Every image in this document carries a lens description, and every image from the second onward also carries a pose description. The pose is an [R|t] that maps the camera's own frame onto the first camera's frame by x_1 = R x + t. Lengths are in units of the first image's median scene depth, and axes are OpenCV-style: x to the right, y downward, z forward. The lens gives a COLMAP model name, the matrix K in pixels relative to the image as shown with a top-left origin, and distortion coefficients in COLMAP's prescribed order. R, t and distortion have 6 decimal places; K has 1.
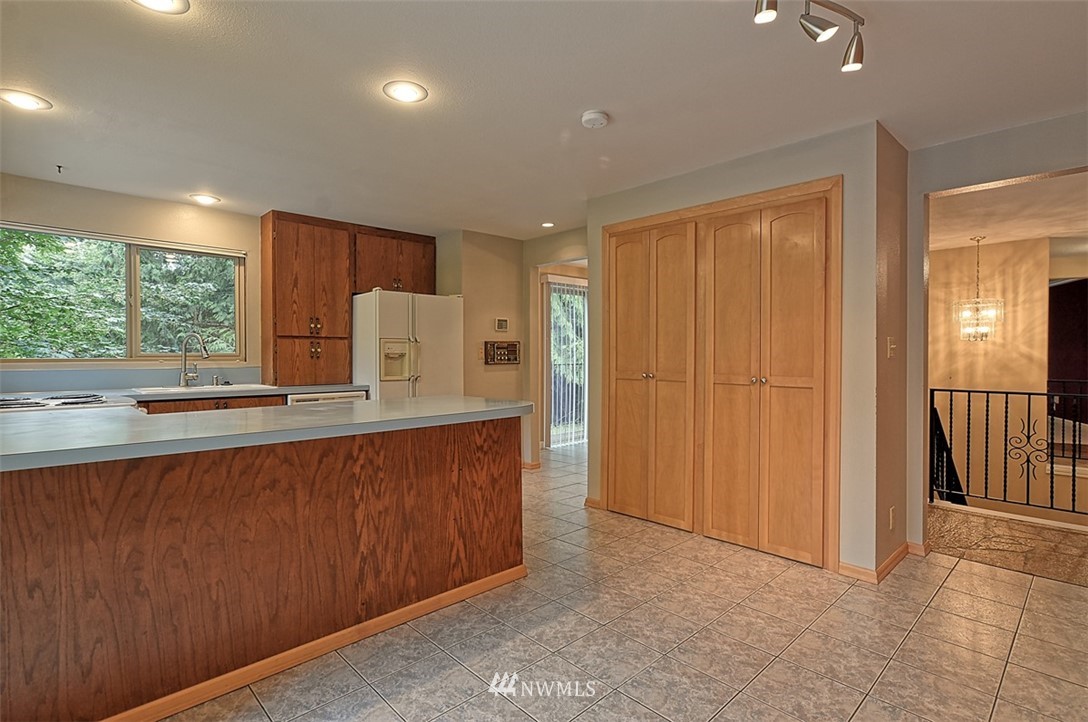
lens RADIAL K [[530.0, 0, 546.6], [0, 530.0, 362.6], [0, 0, 1]] dist [-0.009359, 0.004257]
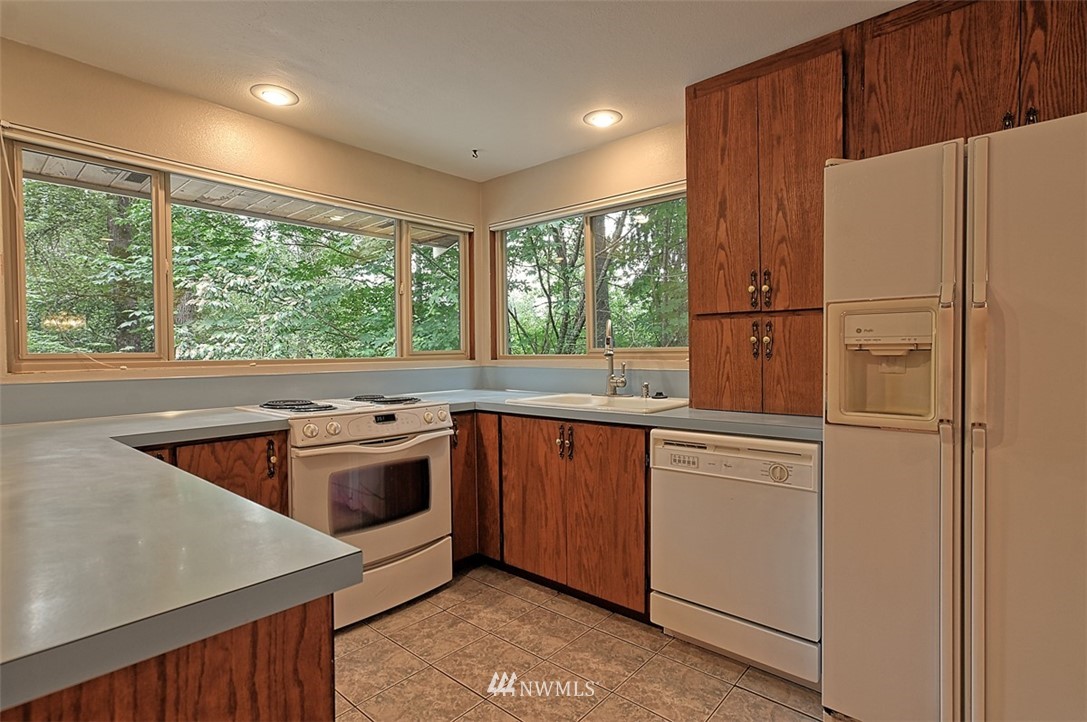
lens RADIAL K [[529.5, 0, 547.0], [0, 529.5, 363.3], [0, 0, 1]] dist [-0.009359, 0.004257]
pose [[0.099475, 0.020283, -0.994833, 0.017898], [0.000888, 0.999790, 0.020473, -0.012414], [0.995040, -0.002920, 0.099436, 0.776830]]
